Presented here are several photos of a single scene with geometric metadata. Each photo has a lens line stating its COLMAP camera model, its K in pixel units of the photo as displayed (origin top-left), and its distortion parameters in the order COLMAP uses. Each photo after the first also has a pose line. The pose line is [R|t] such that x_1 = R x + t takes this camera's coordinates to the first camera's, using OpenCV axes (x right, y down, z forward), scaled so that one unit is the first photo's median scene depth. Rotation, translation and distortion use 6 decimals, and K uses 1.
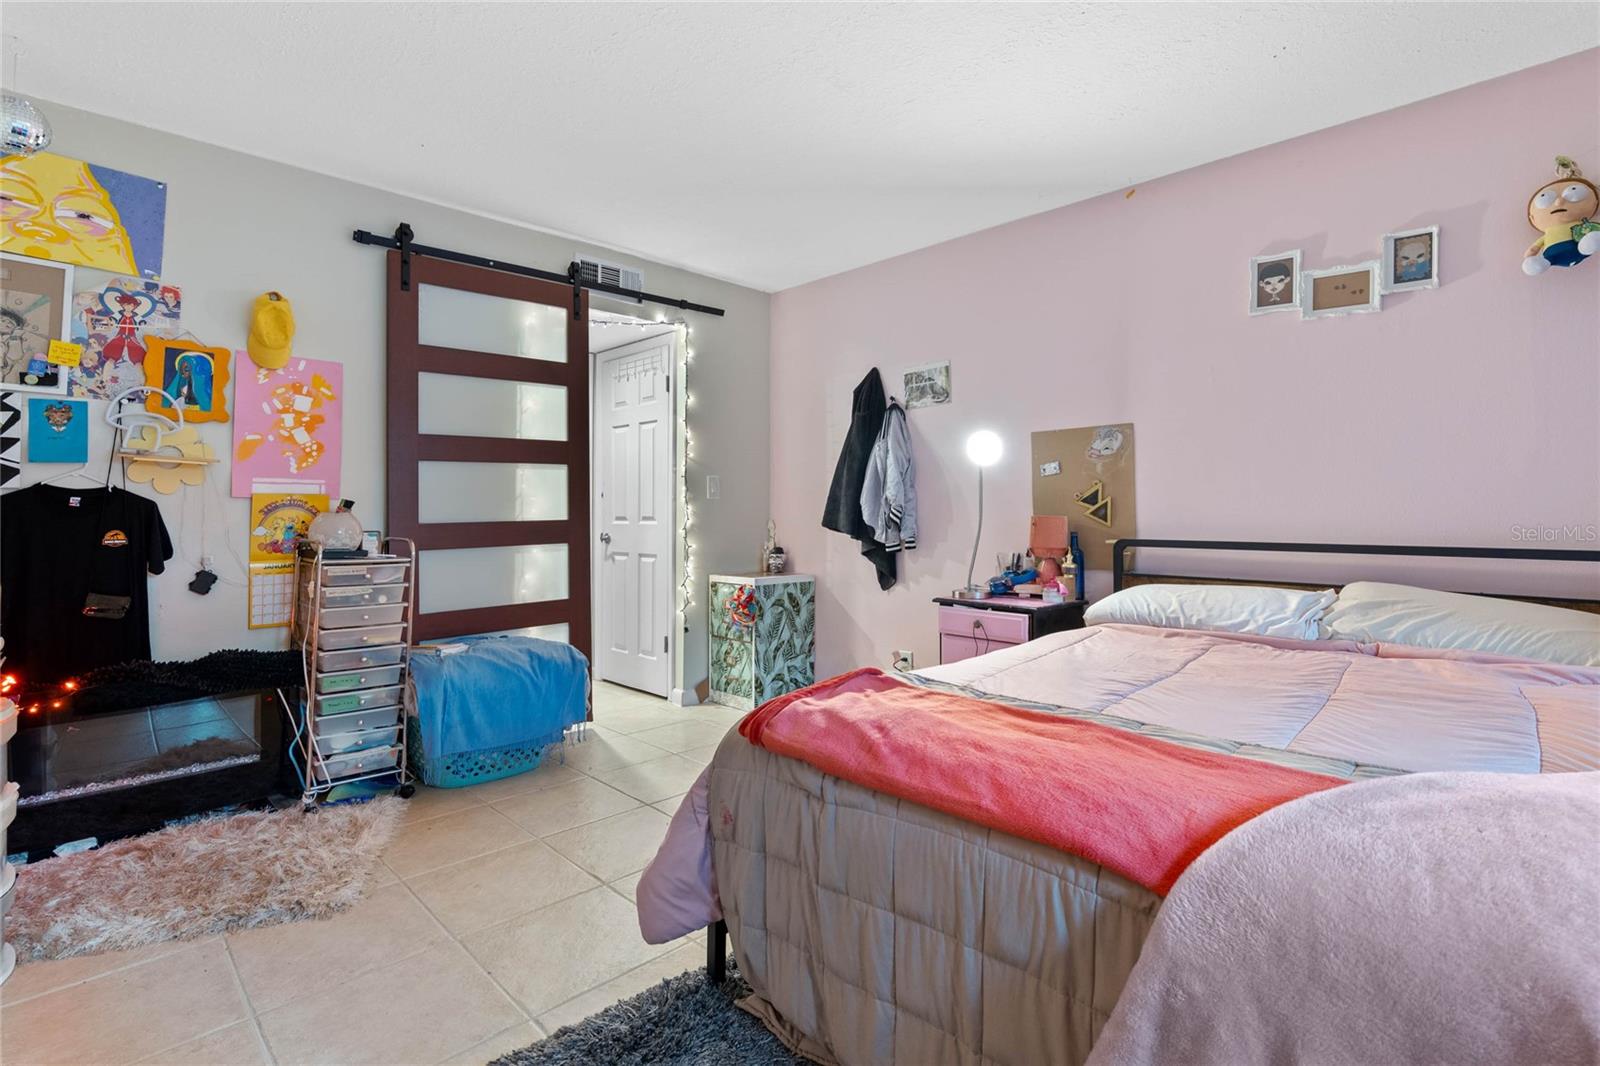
lens RADIAL K [[749.3, 0, 800.0], [0, 749.3, 521.3], [0, 0, 1]] dist [-0.023143, 0.007118]
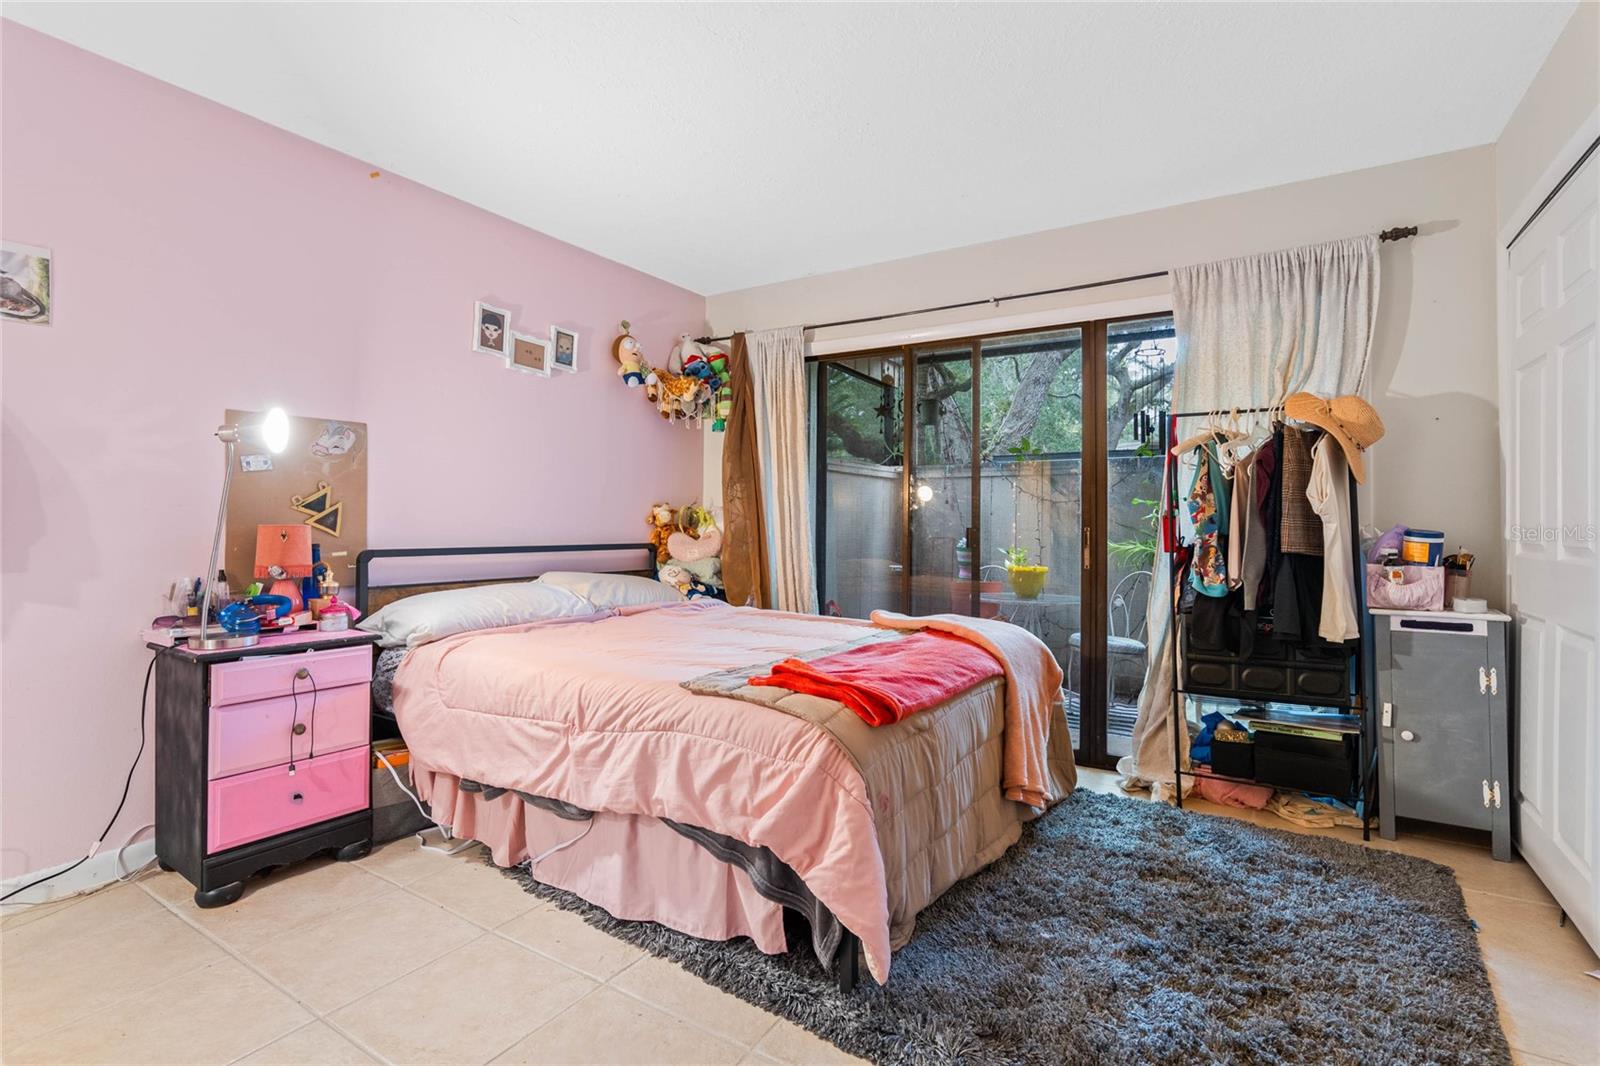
lens RADIAL K [[749.3, 0, 807.5], [0, 749.3, 522.3], [0, 0, 1]] dist [-0.023143, 0.007118]
pose [[-0.207581, 0.003556, 0.978211, -0.562617], [0.005095, 0.999984, -0.002554, -0.005110], [-0.978204, 0.004454, -0.207596, 0.661400]]
